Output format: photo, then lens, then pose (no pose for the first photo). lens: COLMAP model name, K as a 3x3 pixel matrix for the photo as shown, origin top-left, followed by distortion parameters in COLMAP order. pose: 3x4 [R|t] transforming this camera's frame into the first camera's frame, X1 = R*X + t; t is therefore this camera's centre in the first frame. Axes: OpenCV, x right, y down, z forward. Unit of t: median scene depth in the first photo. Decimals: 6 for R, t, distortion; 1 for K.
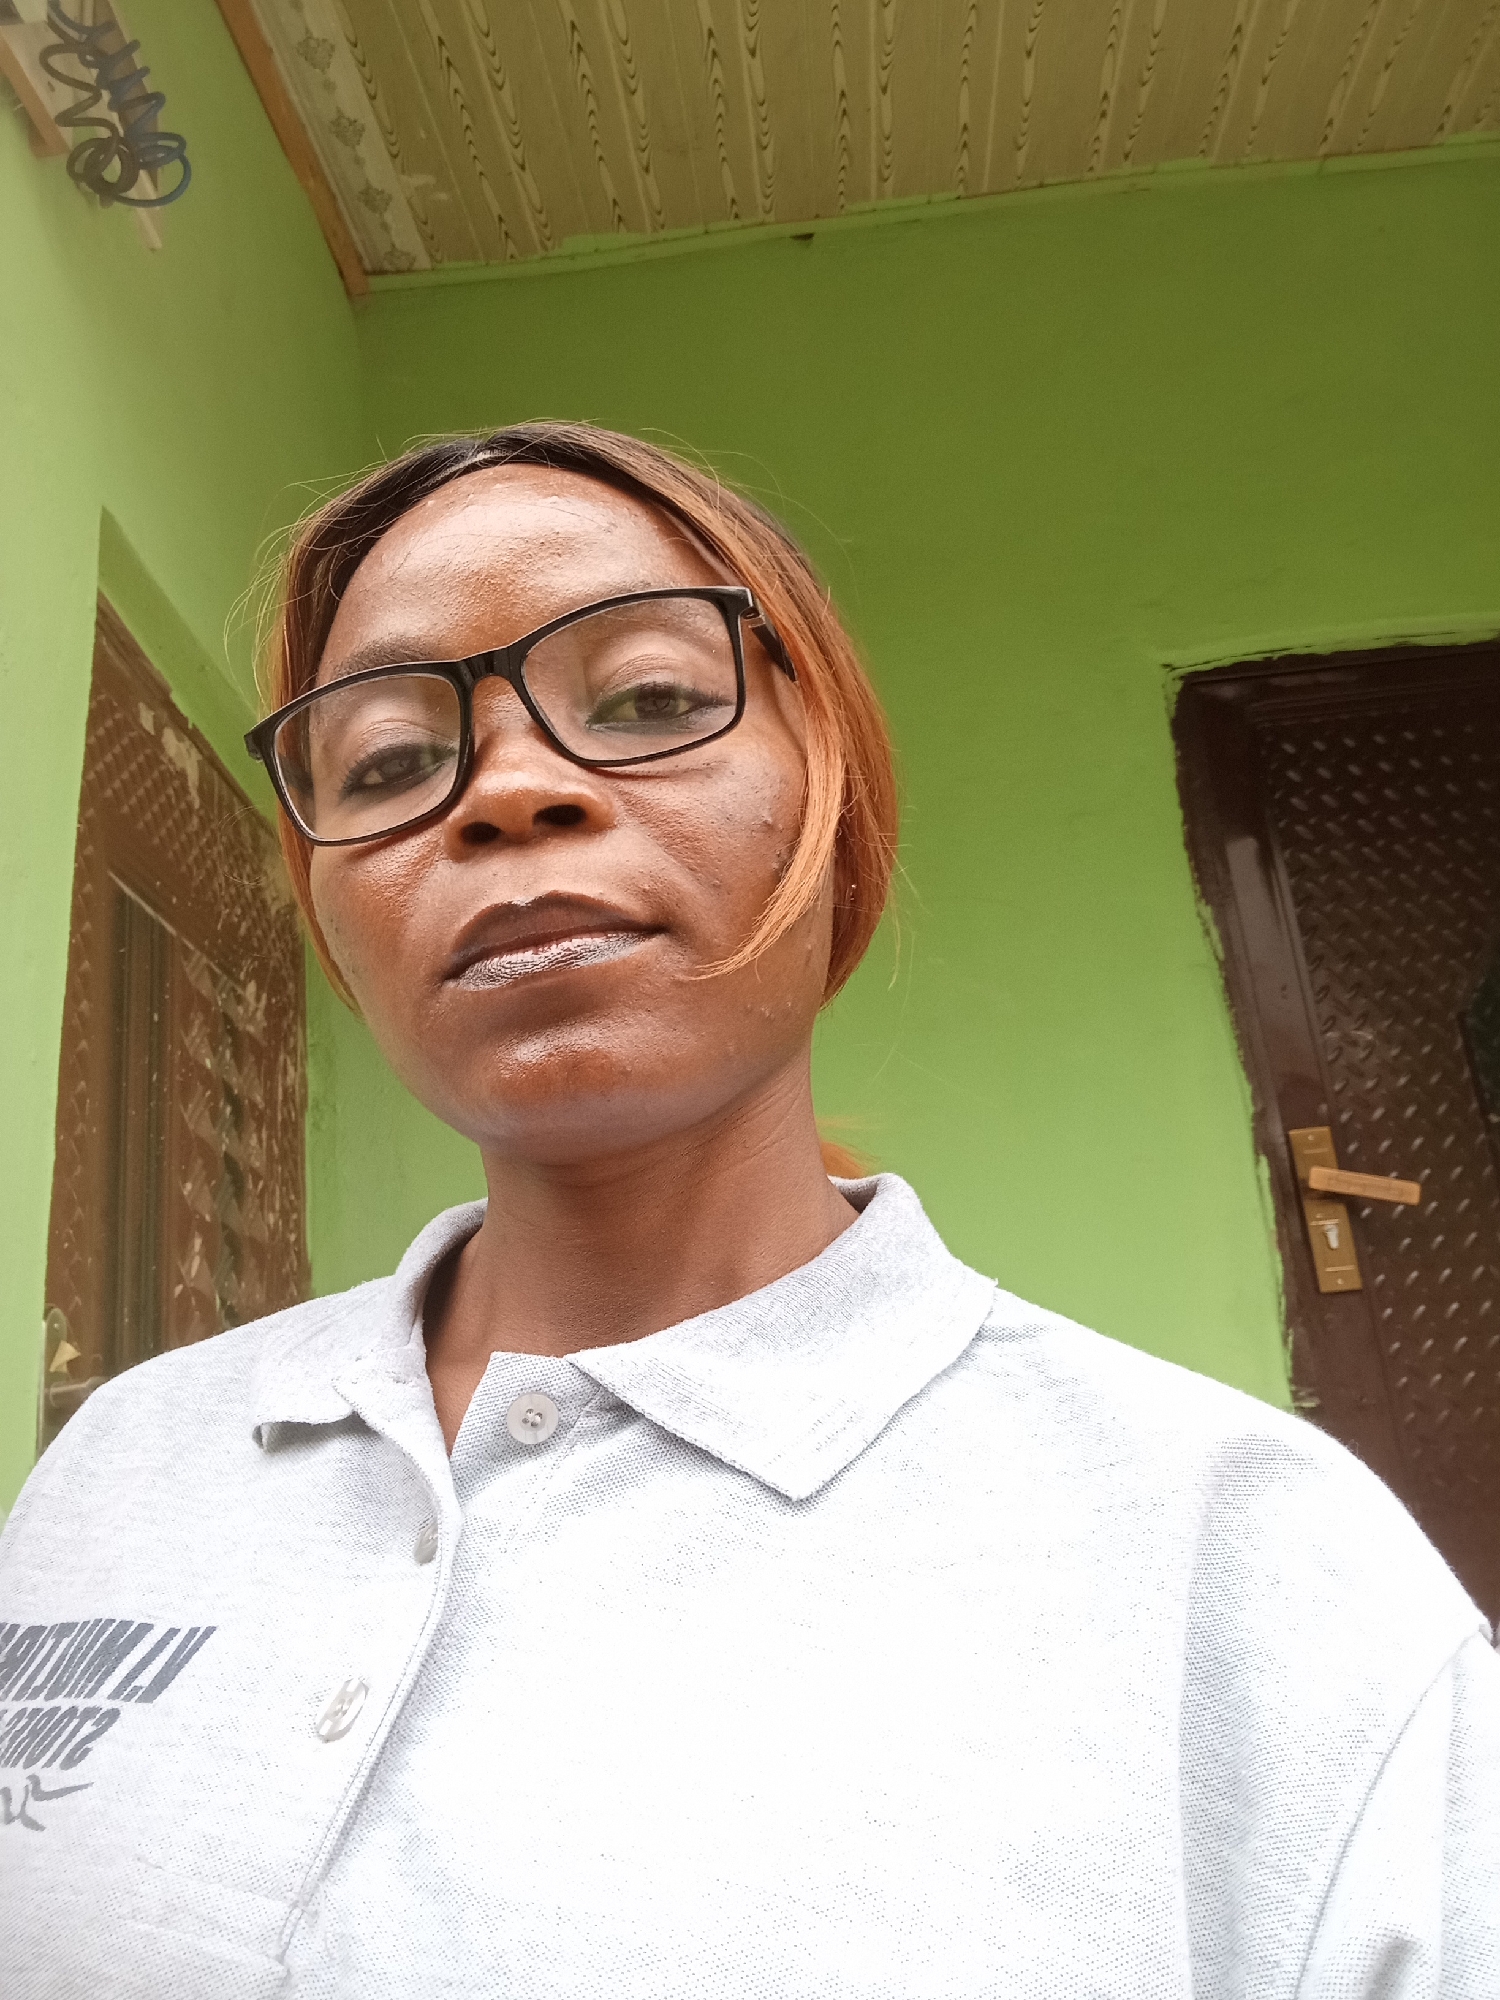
lens RADIAL K [[1491.8, 0, 705.1], [0, 1491.8, 1040.8], [0, 0, 1]] dist [-0.002732, -0.001164]
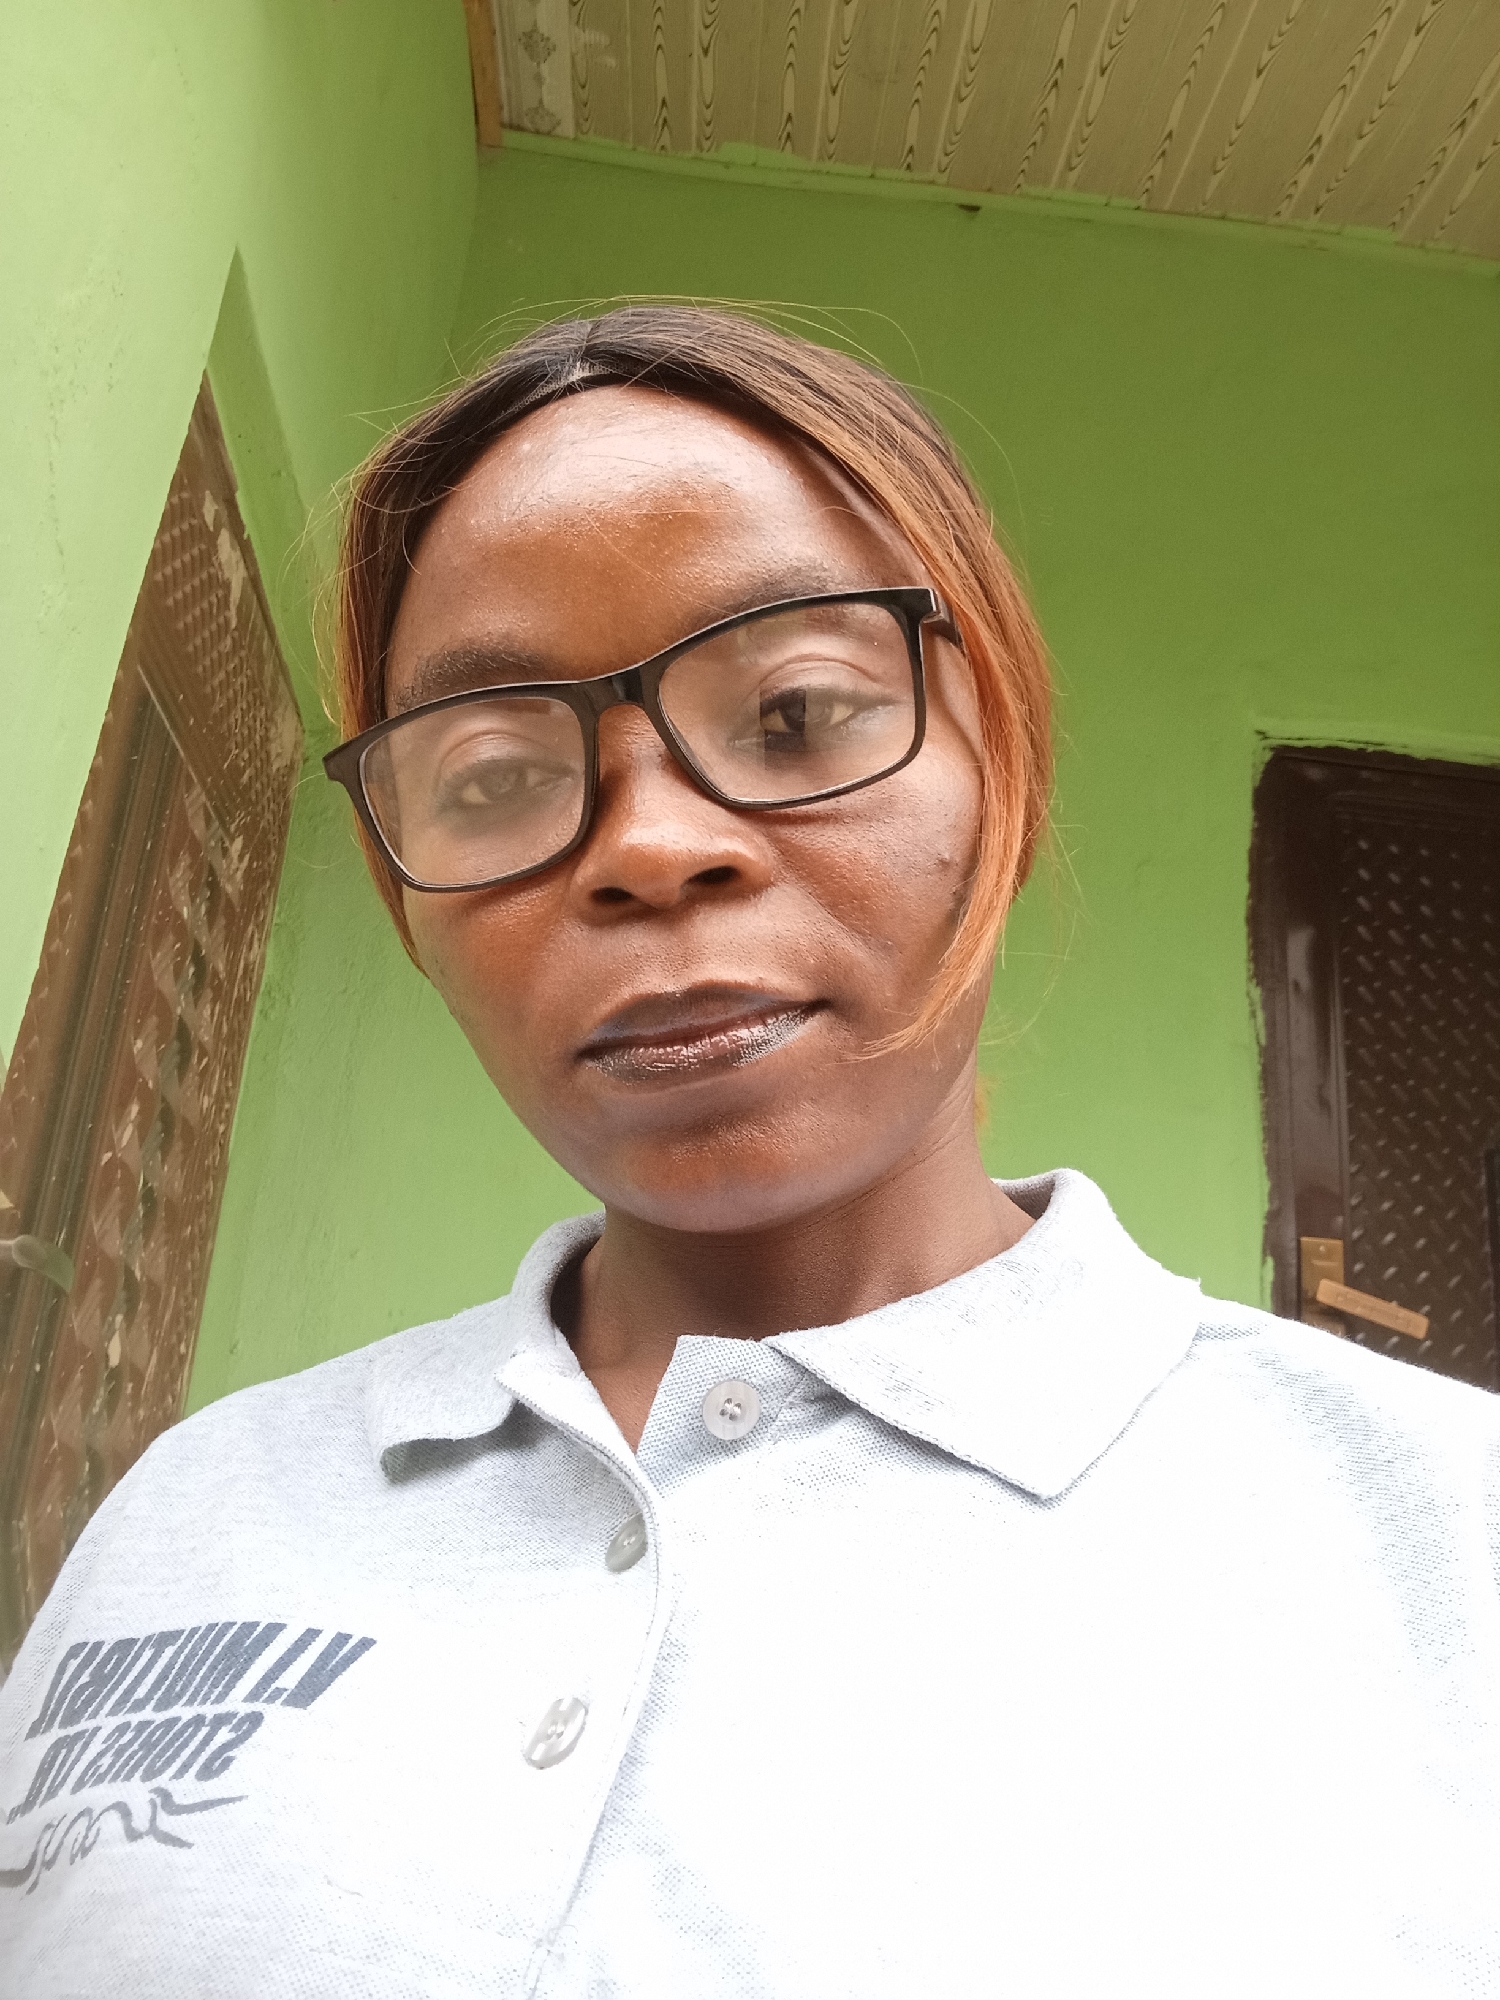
lens RADIAL K [[1526.3, 0, 726.8], [0, 1526.3, 1021.2], [0, 0, 1]] dist [-0.001486, -0.000873]
pose [[0.973549, 0.212870, 0.082997, -0.071831], [-0.211655, 0.977067, -0.023269, 0.026434], [-0.086047, 0.005086, 0.996278, 0.068137]]
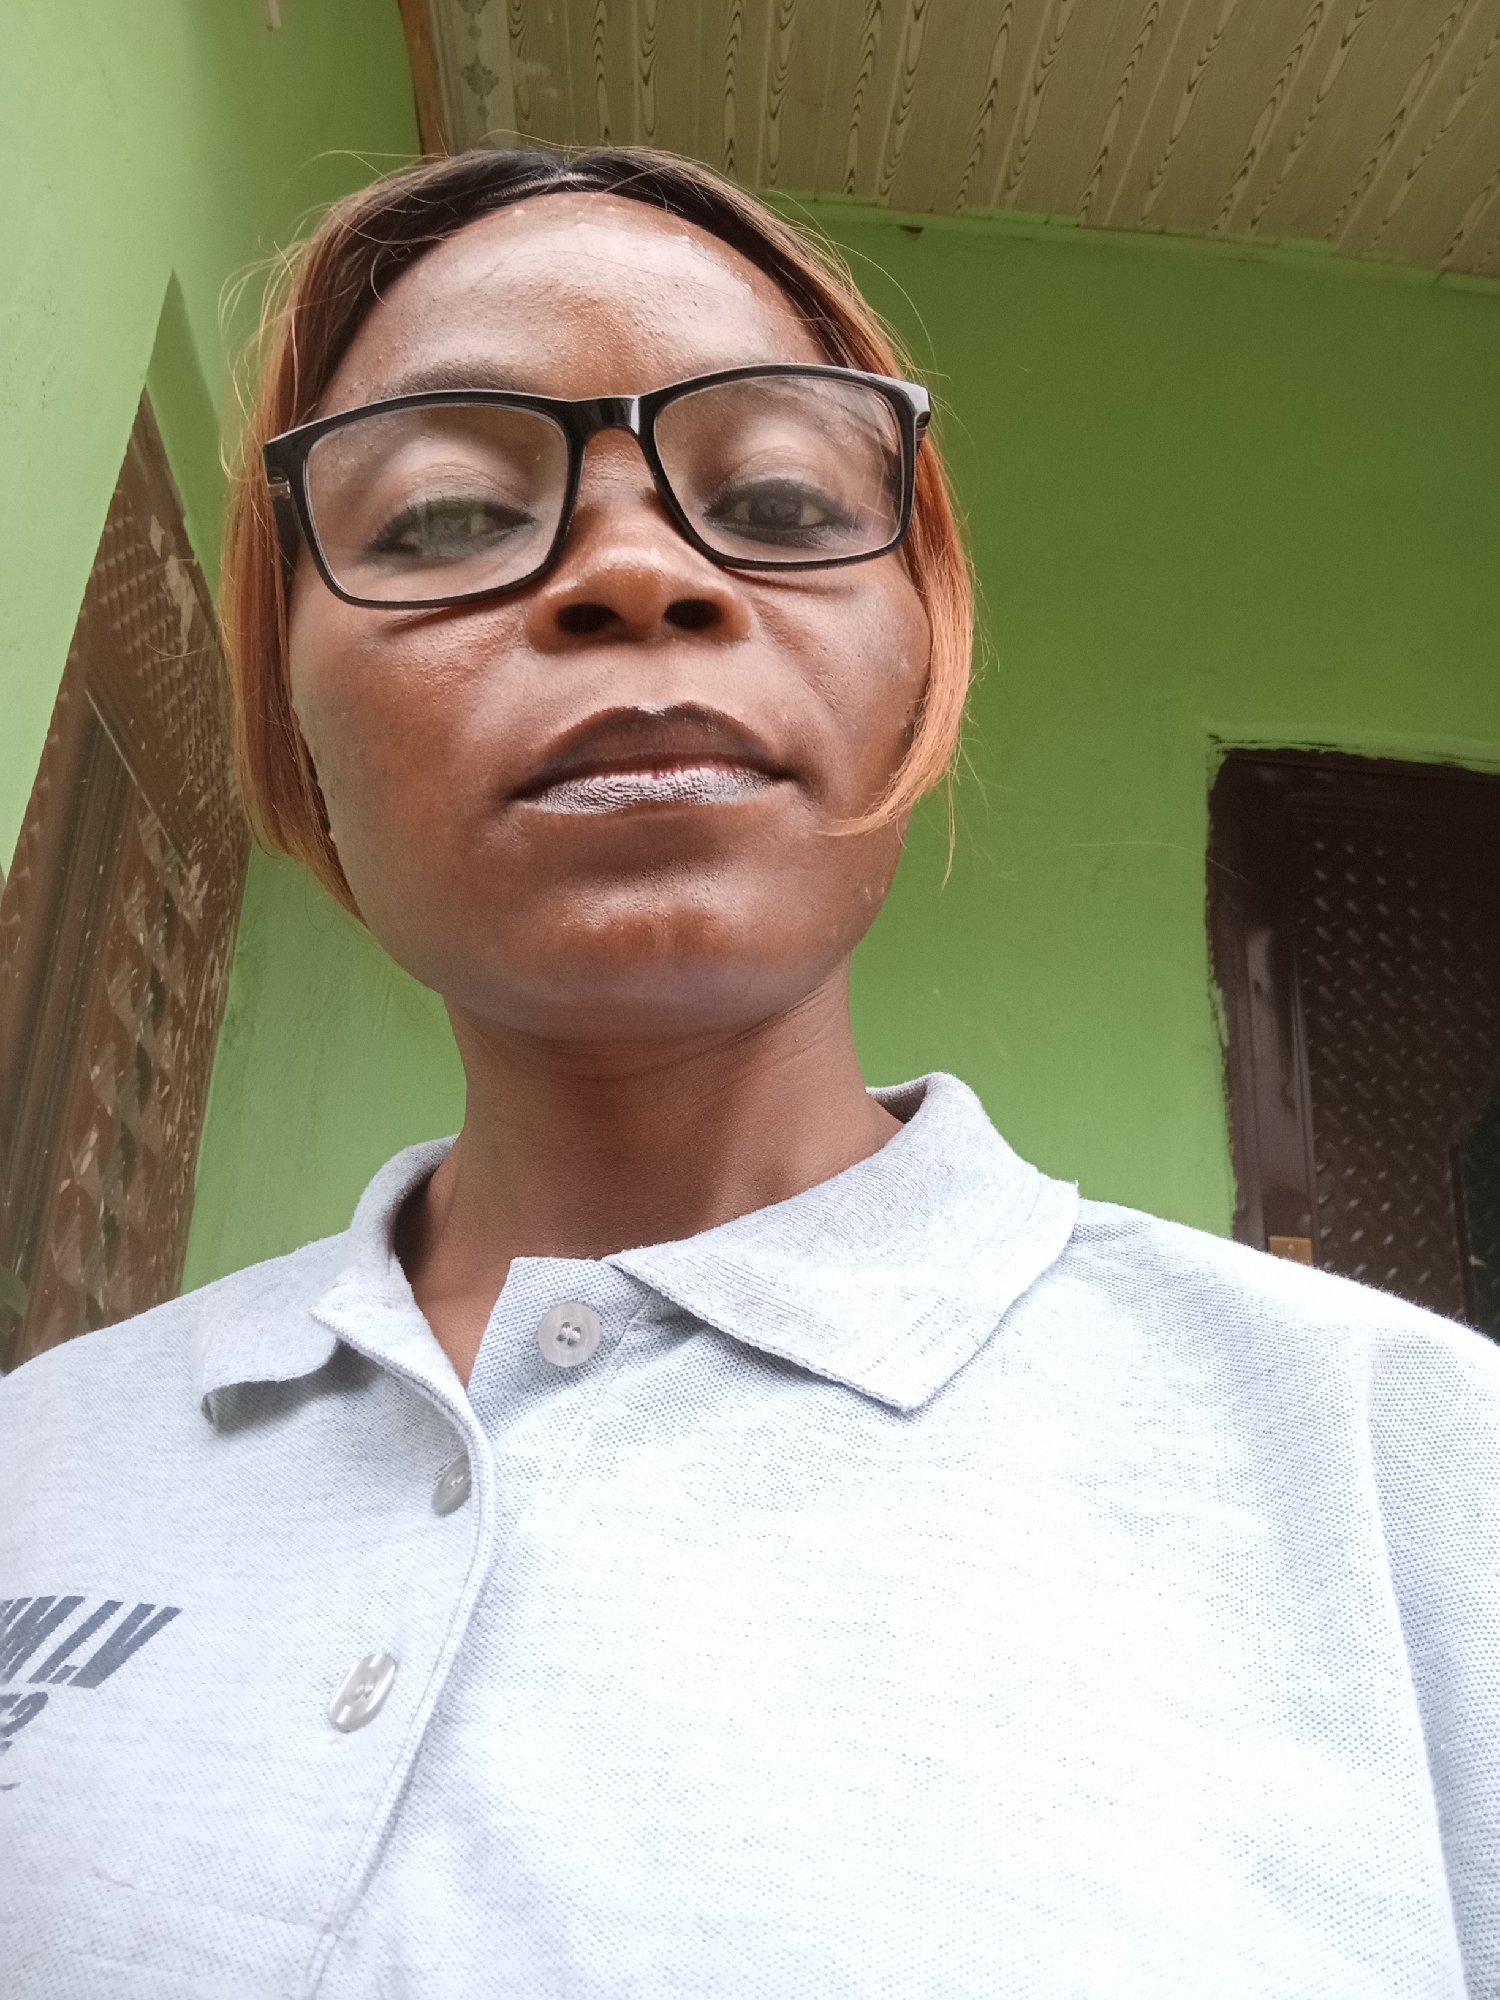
lens RADIAL K [[1511.6, 0, 712.5], [0, 1511.6, 1024.5], [0, 0, 1]] dist [-0.005546, 0.005941]
pose [[0.978280, 0.188080, 0.087147, -0.062846], [-0.185284, 0.981903, -0.039200, 0.031721], [-0.092942, 0.022201, 0.995424, 0.076046]]
